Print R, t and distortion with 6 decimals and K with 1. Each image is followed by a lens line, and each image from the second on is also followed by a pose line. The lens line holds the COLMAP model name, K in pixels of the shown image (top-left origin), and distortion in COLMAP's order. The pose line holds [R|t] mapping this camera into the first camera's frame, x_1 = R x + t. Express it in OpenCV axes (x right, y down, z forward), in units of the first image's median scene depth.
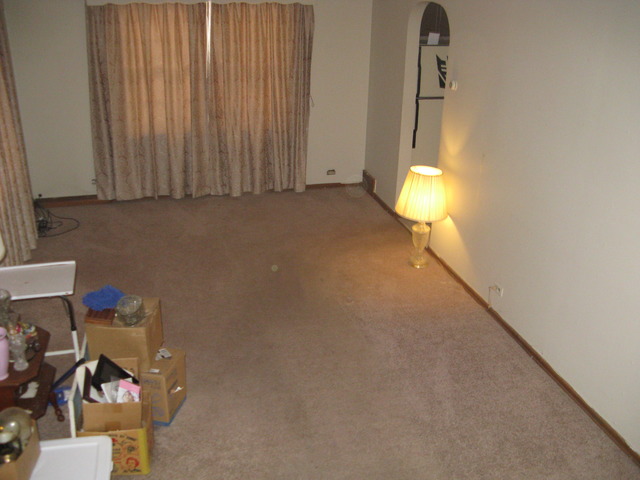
lens RADIAL K [[669.2, 0, 320.8], [0, 669.2, 254.8], [0, 0, 1]] dist [-0.195864, 0.238411]
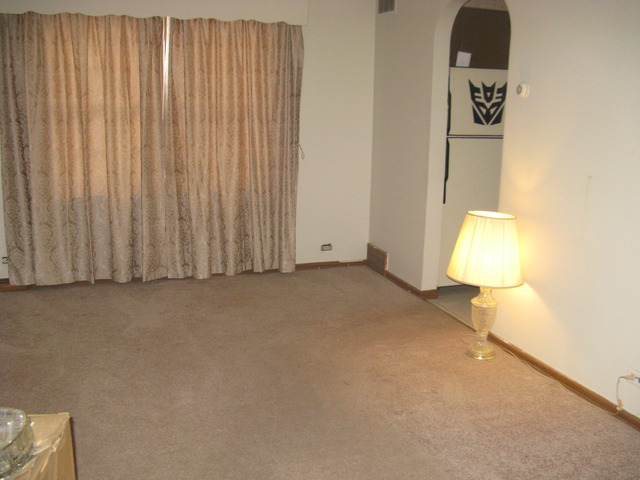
lens RADIAL K [[669.2, 0, 320.8], [0, 669.2, 254.8], [0, 0, 1]] dist [-0.195864, 0.238411]
pose [[0.996886, -0.025190, 0.074725, -0.054230], [0.038292, 0.983018, -0.179470, 0.024136], [-0.068935, 0.181772, 0.980921, 0.282521]]
